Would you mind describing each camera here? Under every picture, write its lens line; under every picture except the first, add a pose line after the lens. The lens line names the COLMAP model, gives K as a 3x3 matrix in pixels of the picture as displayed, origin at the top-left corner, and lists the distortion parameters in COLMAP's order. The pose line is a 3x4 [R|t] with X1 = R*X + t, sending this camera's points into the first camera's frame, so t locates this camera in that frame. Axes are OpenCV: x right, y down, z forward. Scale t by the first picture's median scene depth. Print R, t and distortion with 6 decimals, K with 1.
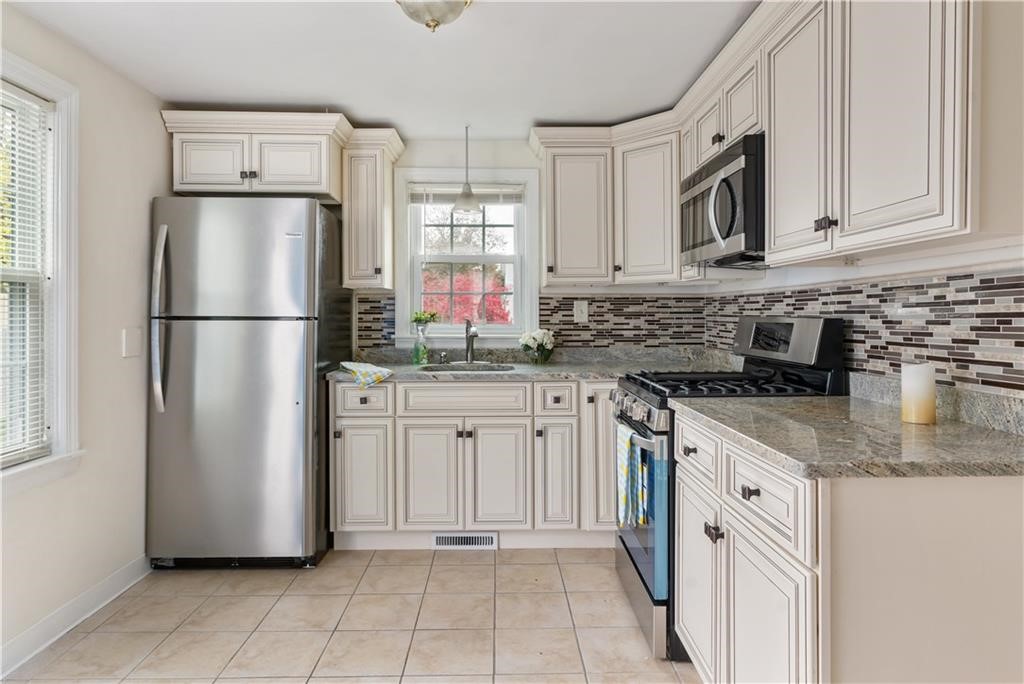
lens RADIAL K [[623.0, 0, 562.6], [0, 623.0, 321.1], [0, 0, 1]] dist [0.001801, 0.000161]
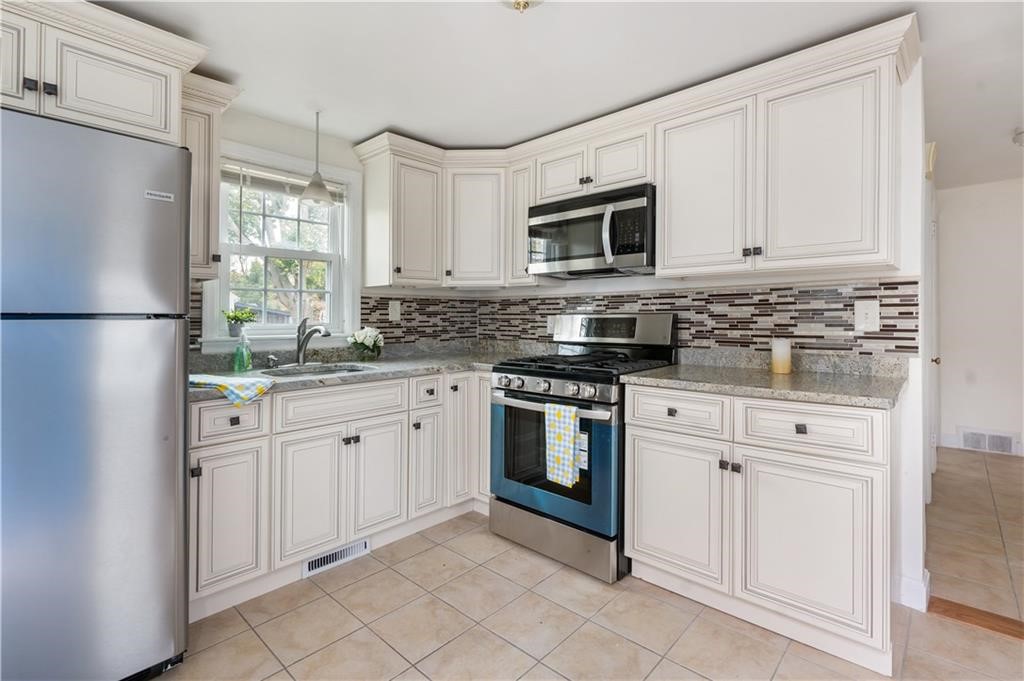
lens RADIAL K [[463.2, 0, 502.3], [0, 463.2, 315.7], [0, 0, 1]] dist [-0.001545, 0.000028]
pose [[0.724508, -0.002646, 0.689262, -0.469810], [0.012673, 0.999875, -0.009483, 0.004037], [-0.689150, 0.015605, 0.724450, 0.335227]]
